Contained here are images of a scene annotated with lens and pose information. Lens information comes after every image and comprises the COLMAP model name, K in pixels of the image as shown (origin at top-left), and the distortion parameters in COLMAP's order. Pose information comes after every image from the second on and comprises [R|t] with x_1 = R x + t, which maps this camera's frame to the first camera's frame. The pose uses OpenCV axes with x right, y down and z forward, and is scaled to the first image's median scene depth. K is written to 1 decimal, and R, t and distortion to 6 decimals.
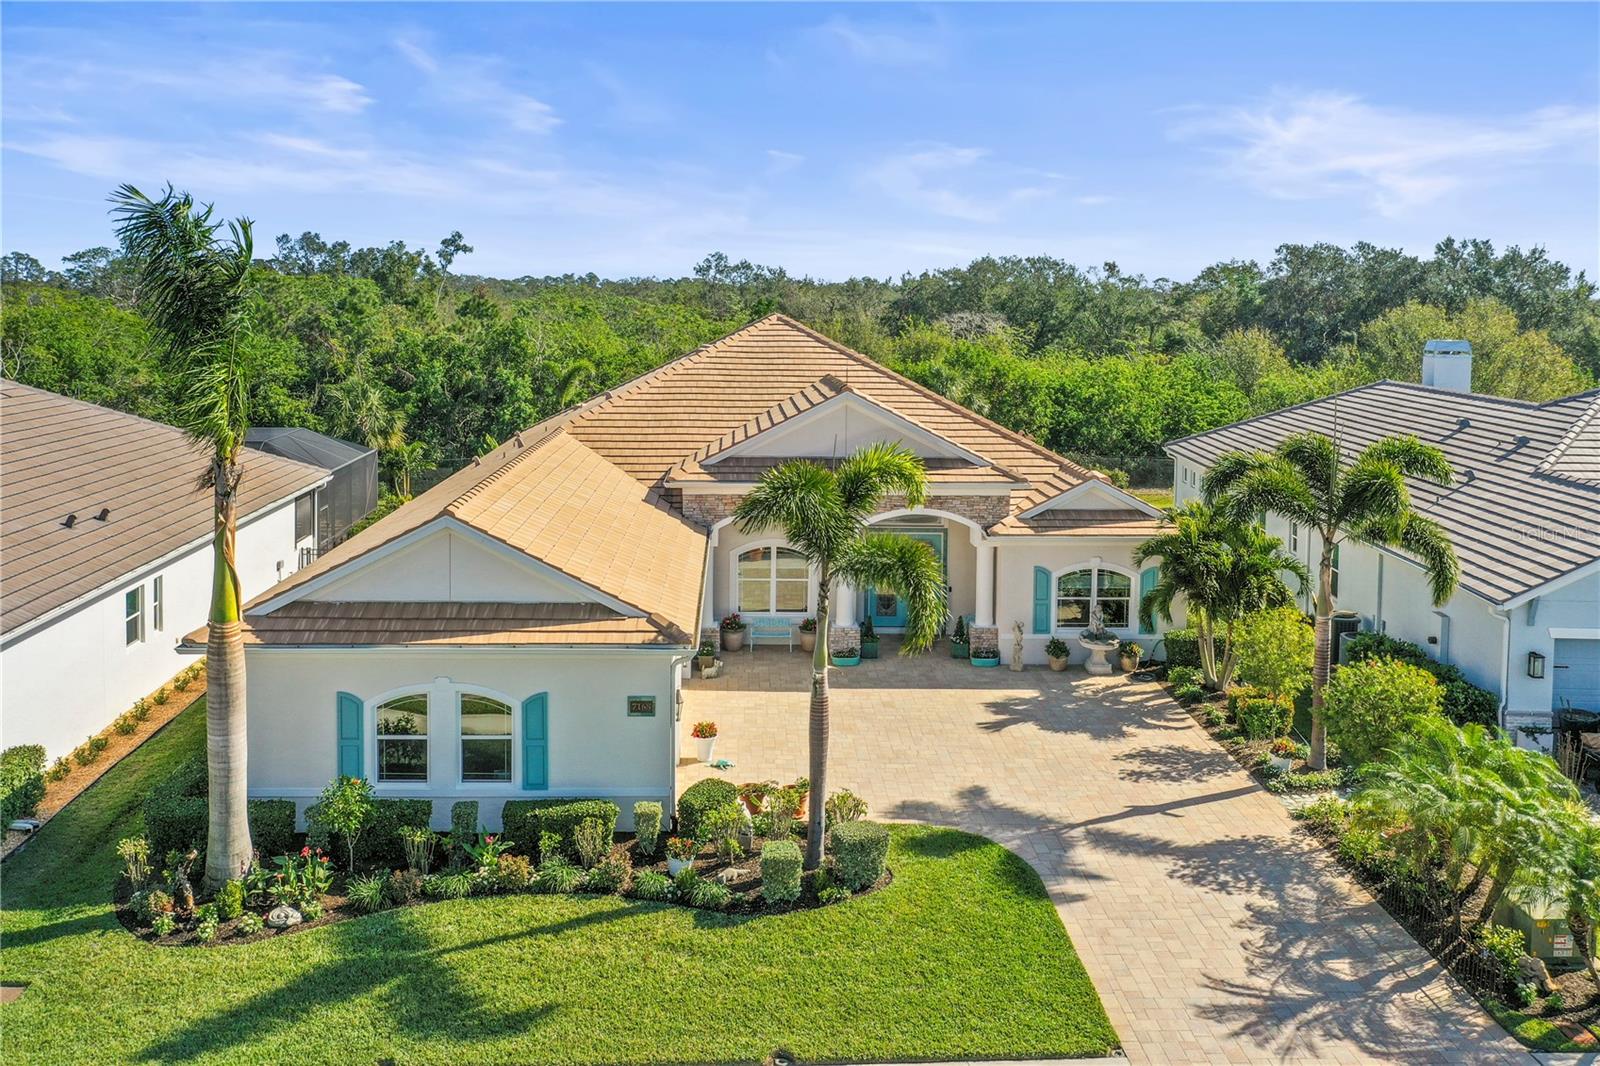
lens RADIAL K [[1417.2, 0, 822.9], [0, 1417.2, 448.9], [0, 0, 1]] dist [-0.016235, -0.011962]
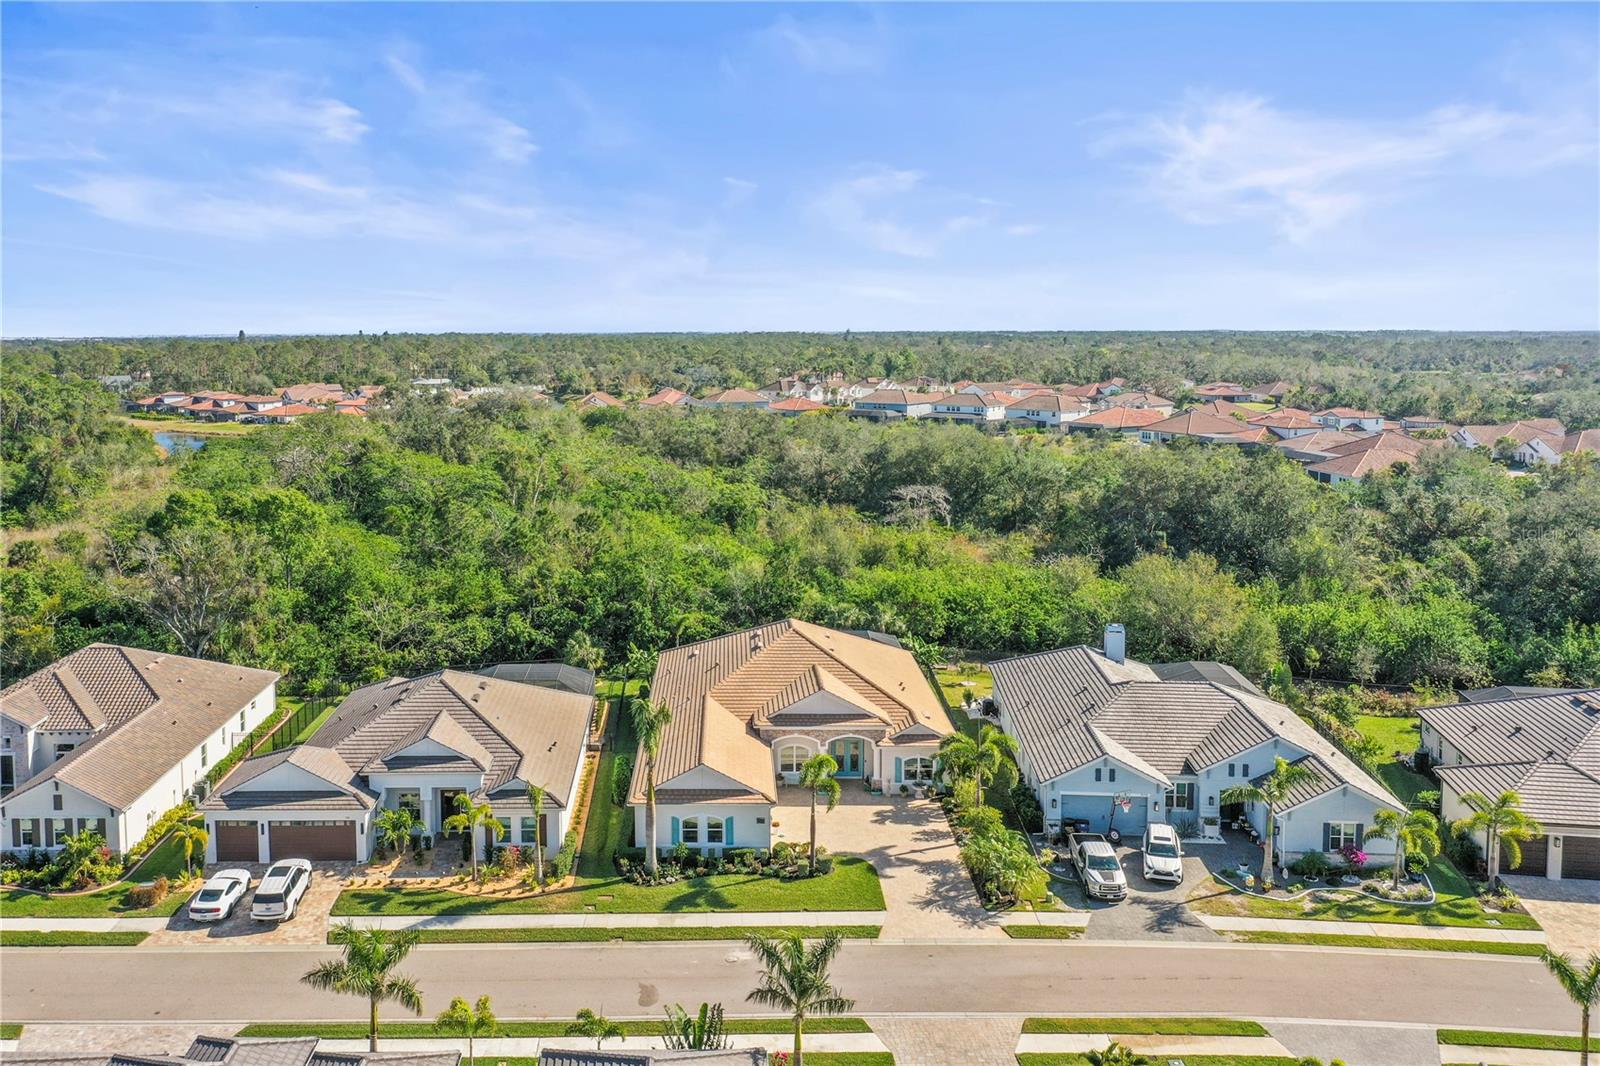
lens RADIAL K [[1438.3, 0, 800.0], [0, 1438.3, 533.0], [0, 0, 1]] dist [-0.023635, -0.008269]
pose [[0.999978, 0.002250, -0.006303, -0.014210], [-0.001996, 0.999197, 0.040012, -0.613644], [0.006388, -0.039999, 0.999179, -2.294823]]
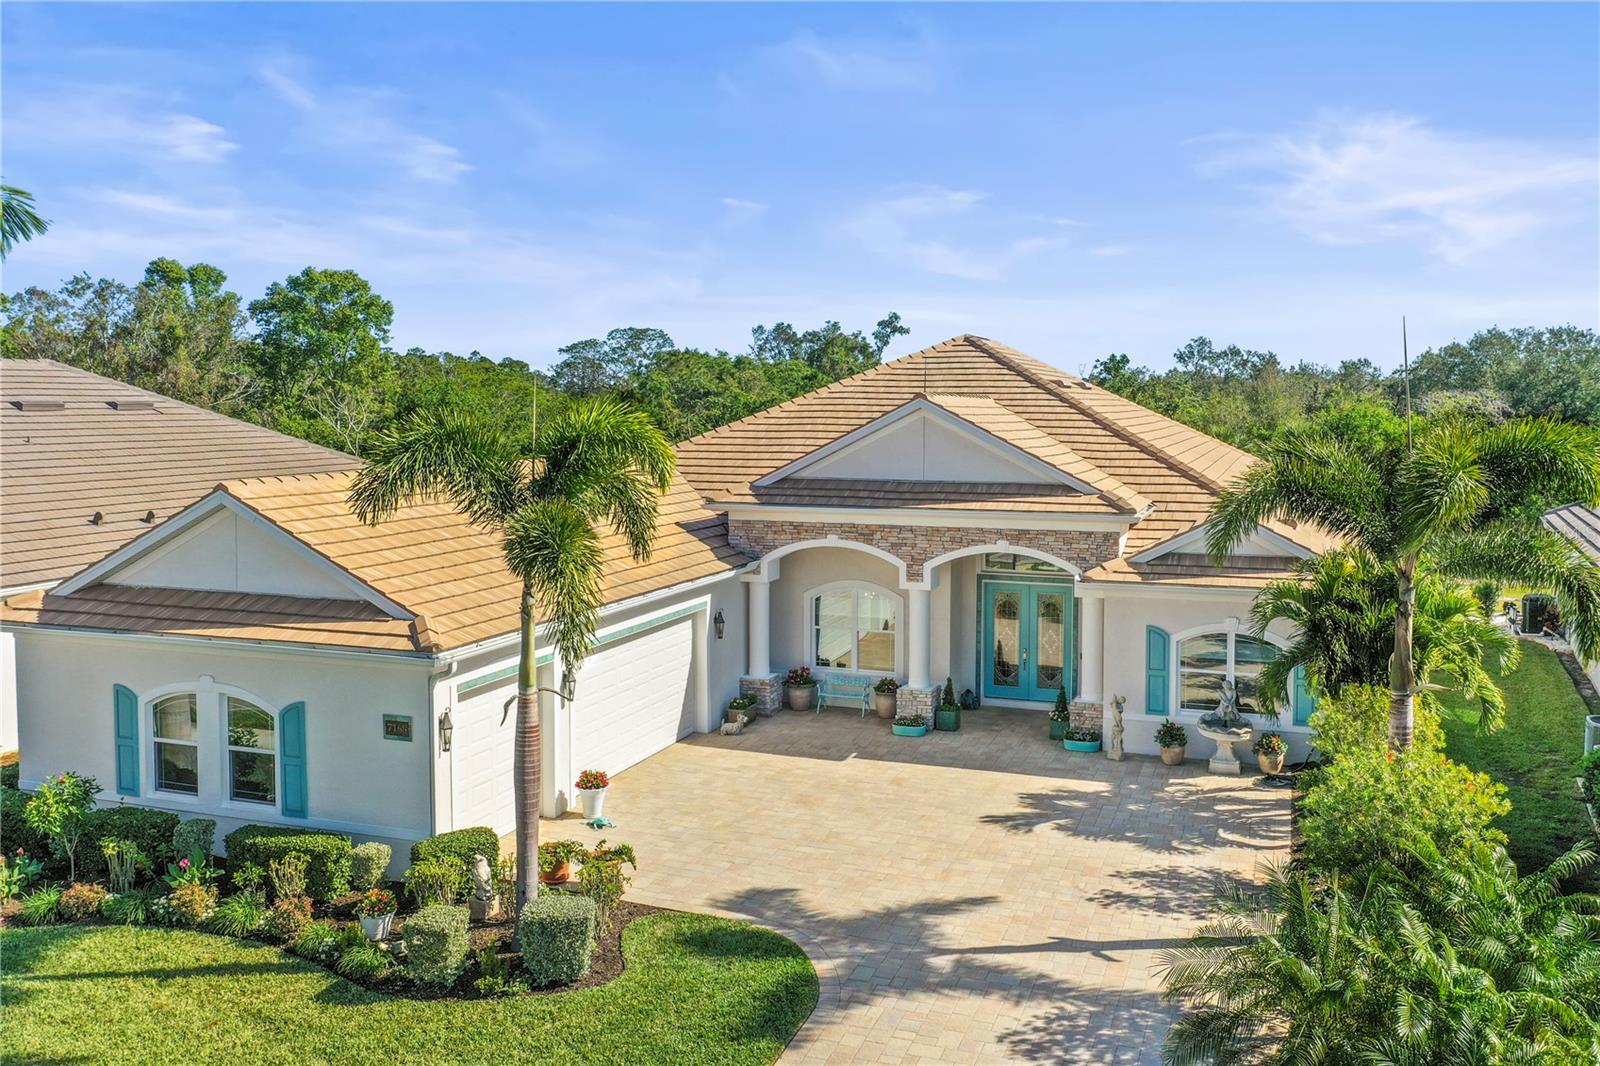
lens RADIAL K [[1438.3, 0, 800.0], [0, 1438.3, 533.0], [0, 0, 1]] dist [-0.023635, -0.008269]
pose [[0.927177, 0.028292, -0.373553, 0.373662], [-0.033771, 0.999397, -0.008130, 0.064837], [0.373097, 0.020153, 0.927573, 0.300642]]
